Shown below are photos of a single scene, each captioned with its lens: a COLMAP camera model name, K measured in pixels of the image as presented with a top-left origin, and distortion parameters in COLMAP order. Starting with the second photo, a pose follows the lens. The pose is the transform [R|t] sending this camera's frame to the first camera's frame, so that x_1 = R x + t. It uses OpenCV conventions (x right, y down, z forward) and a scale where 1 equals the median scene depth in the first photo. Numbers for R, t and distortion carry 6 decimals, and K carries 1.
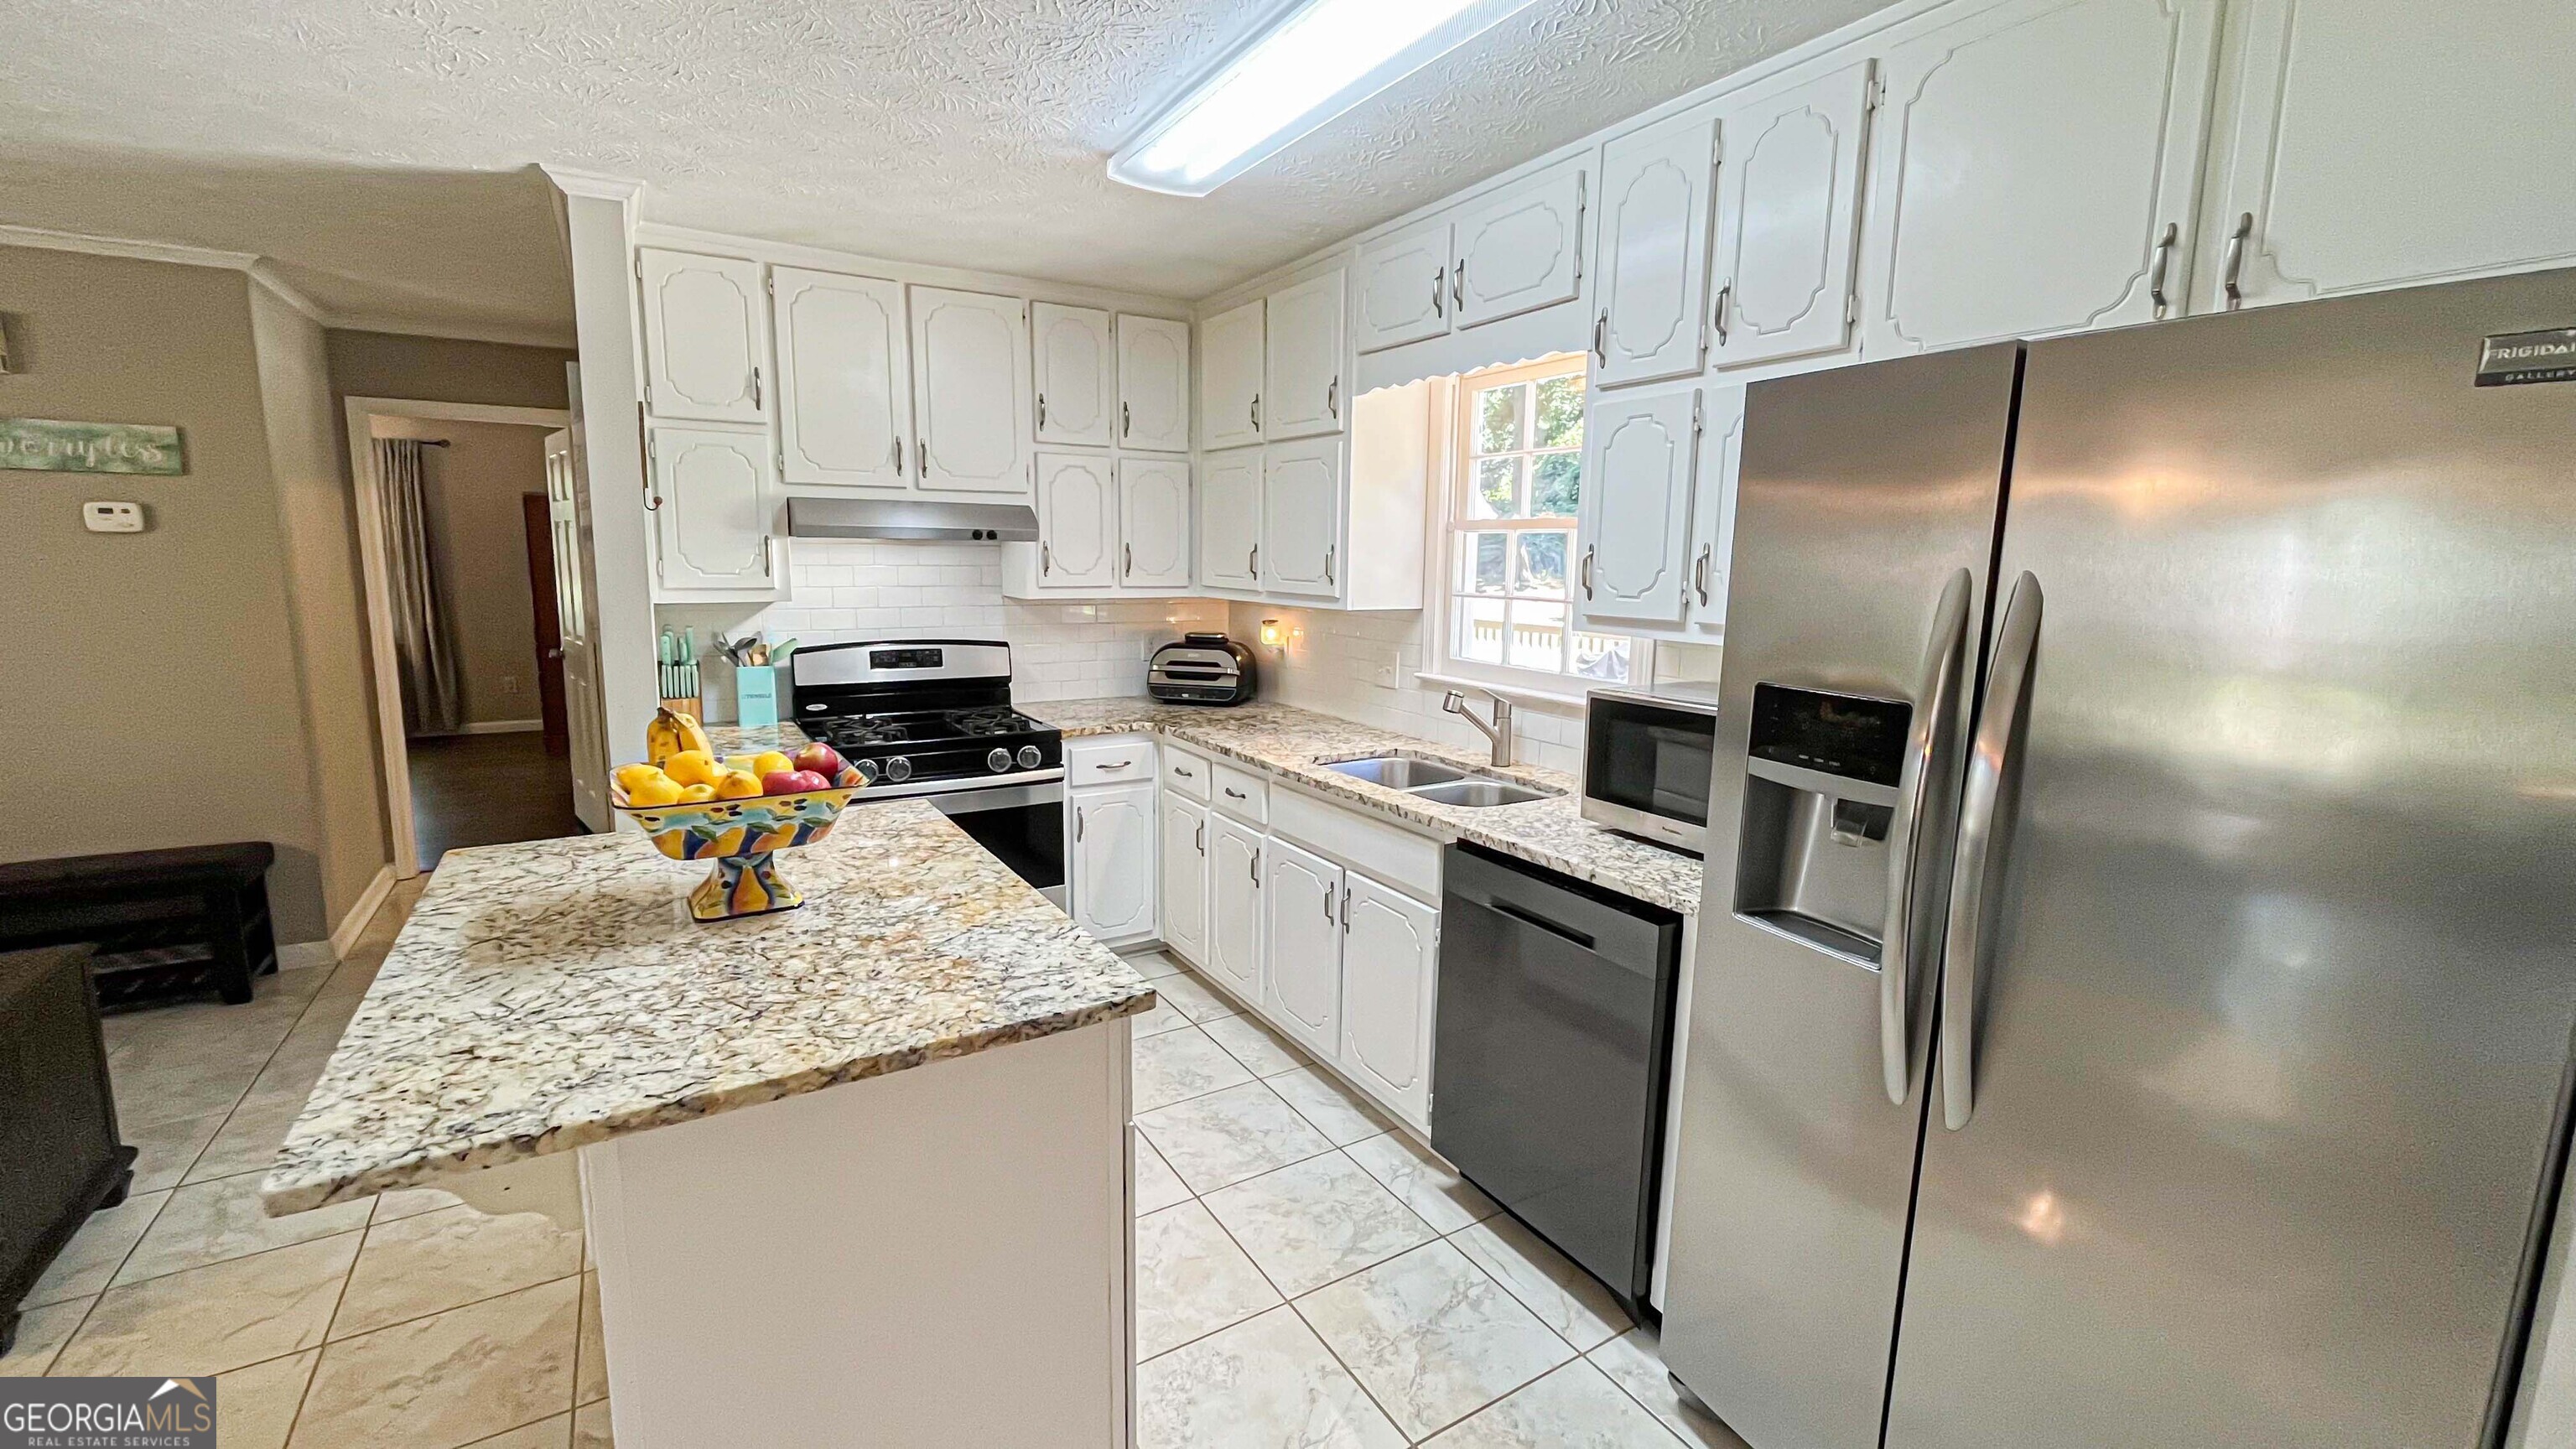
lens RADIAL K [[1046.8, 0, 1285.7], [0, 1046.8, 714.7], [0, 0, 1]] dist [-0.002659, 0.000071]
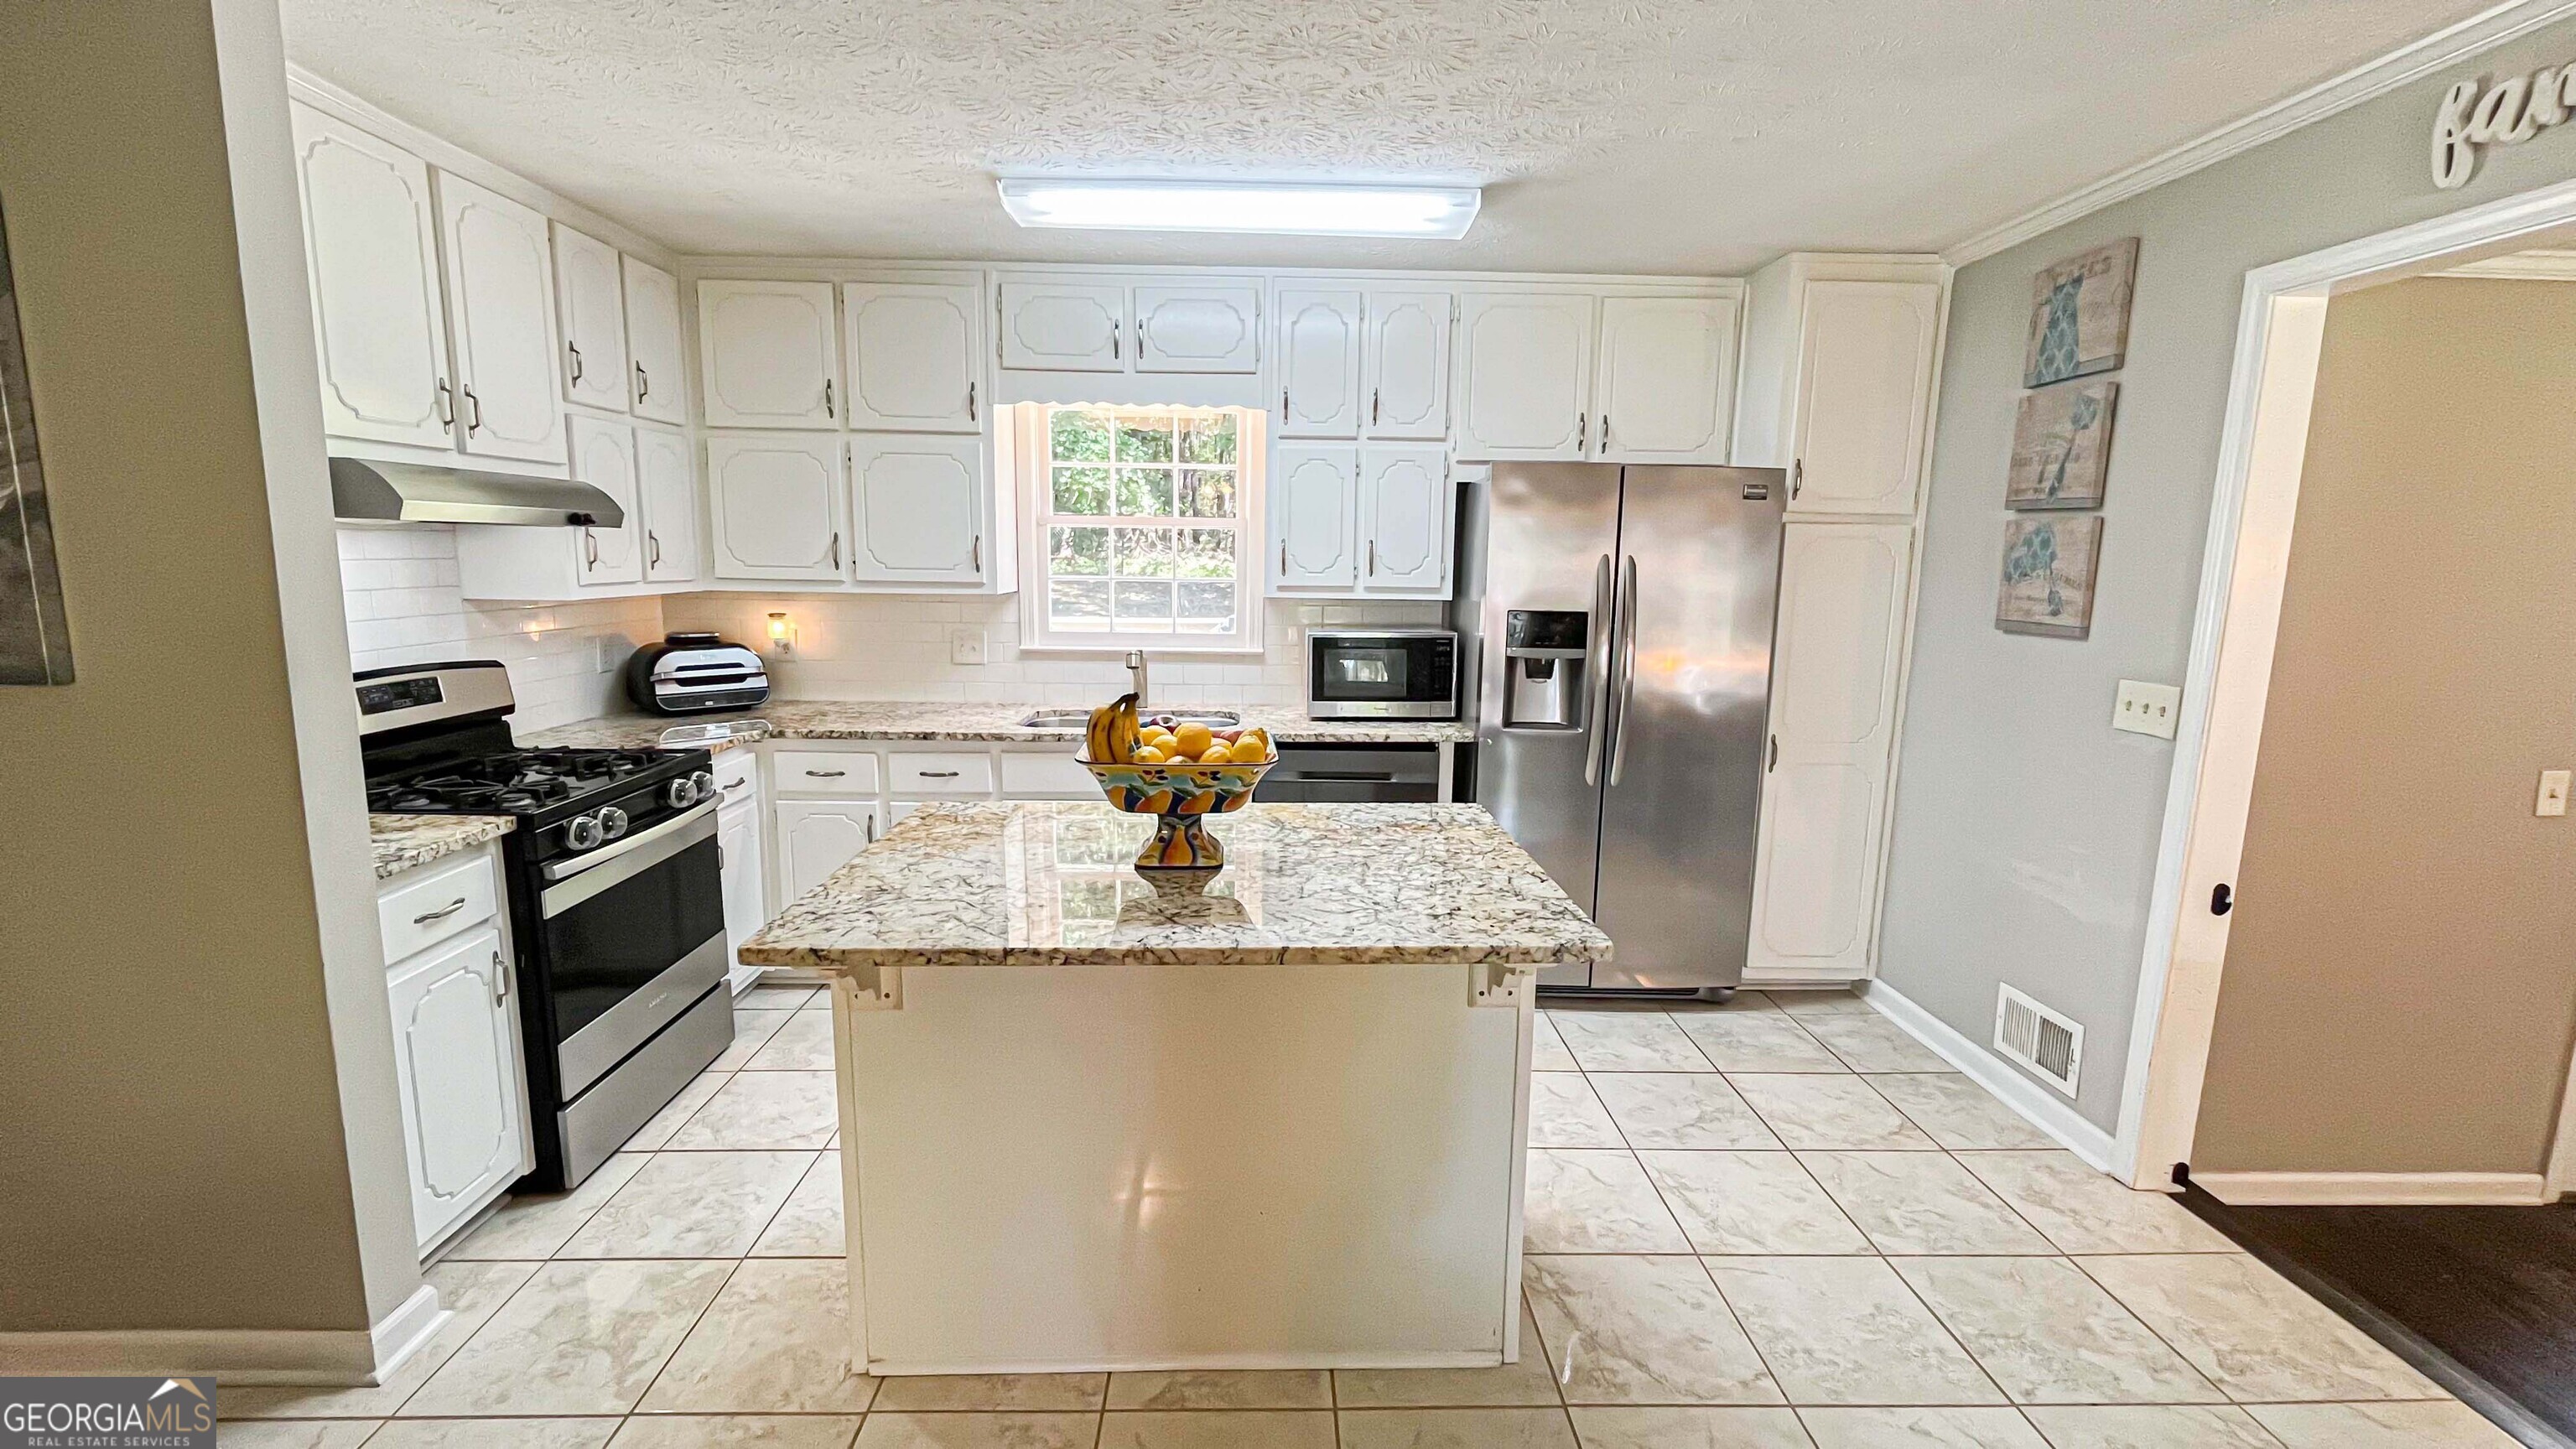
lens RADIAL K [[1046.8, 0, 1282.3], [0, 1046.8, 715.2], [0, 0, 1]] dist [-0.002659, 0.000071]
pose [[0.504536, -0.140318, 0.851912, -0.757751], [0.125560, 0.988140, 0.088394, -0.032195], [-0.854212, 0.062368, 0.516171, 0.166945]]
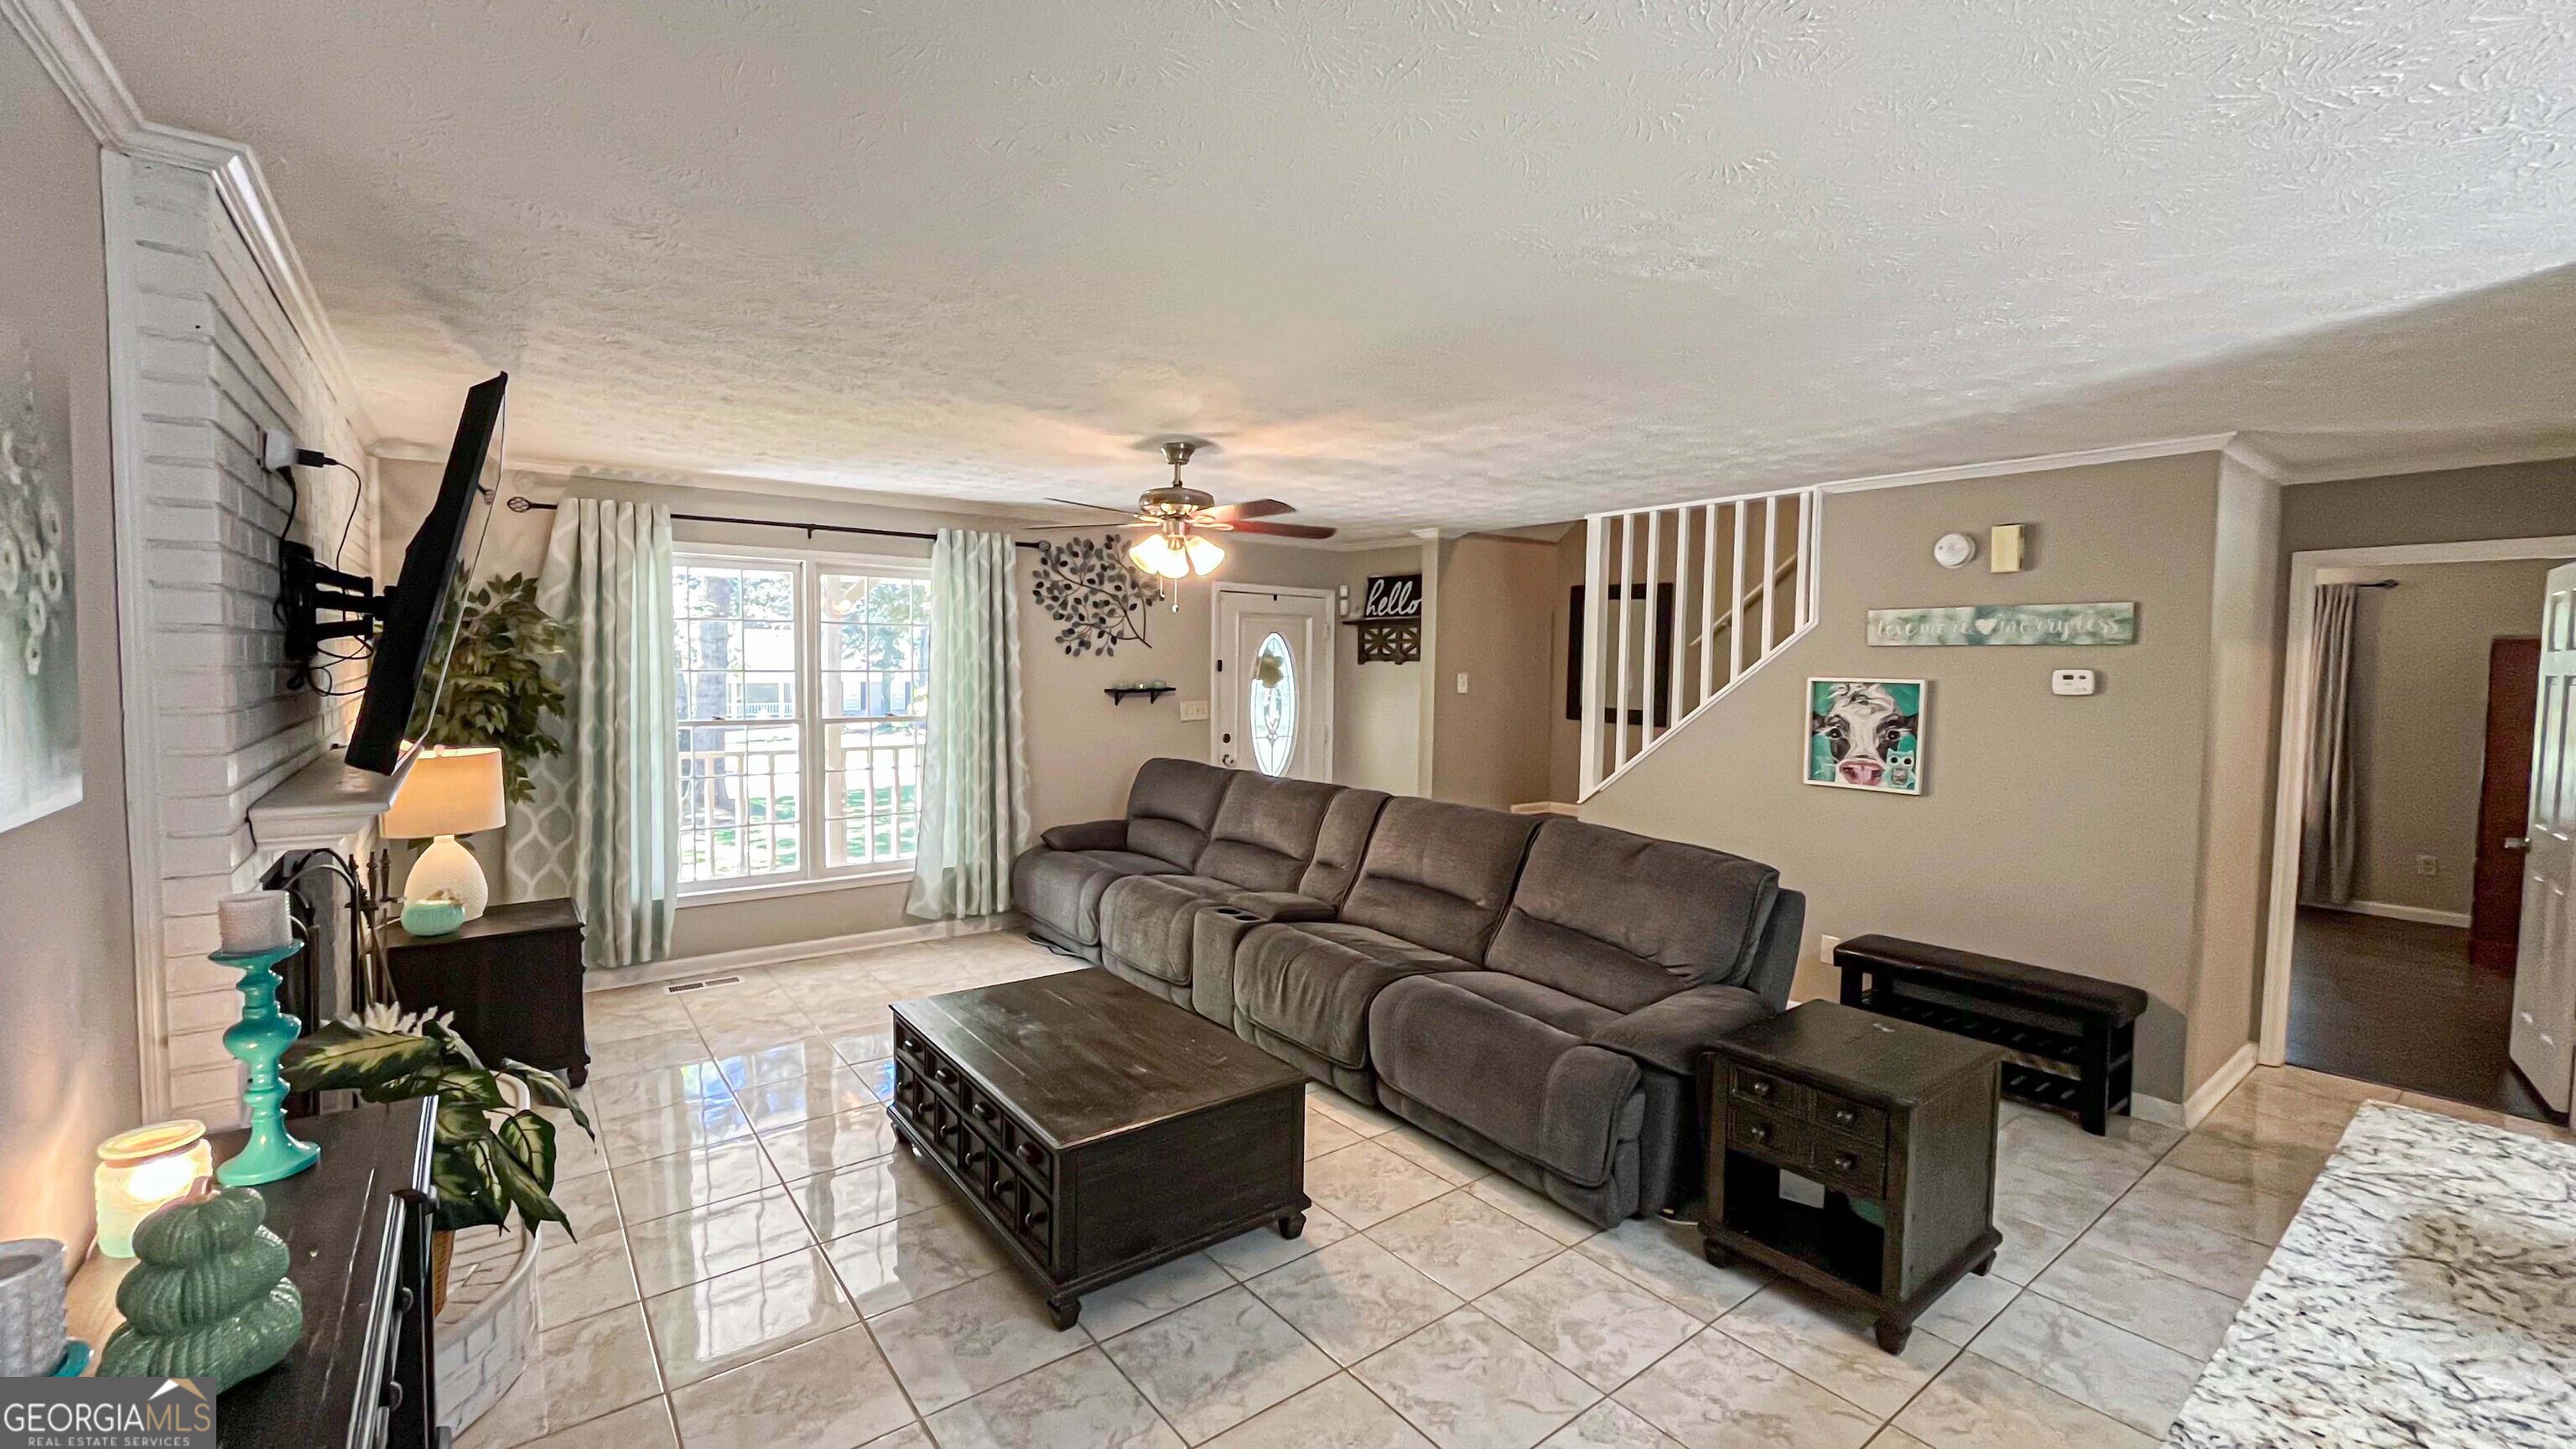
lens RADIAL K [[1046.8, 0, 1280.8], [0, 1046.8, 711.5], [0, 0, 1]] dist [-0.002659, 0.000071]
pose [[0.101818, 0.029923, -0.994353, -0.044561], [-0.163592, 0.986443, 0.012933, -0.026908], [0.981260, 0.161352, 0.105333, 0.007049]]
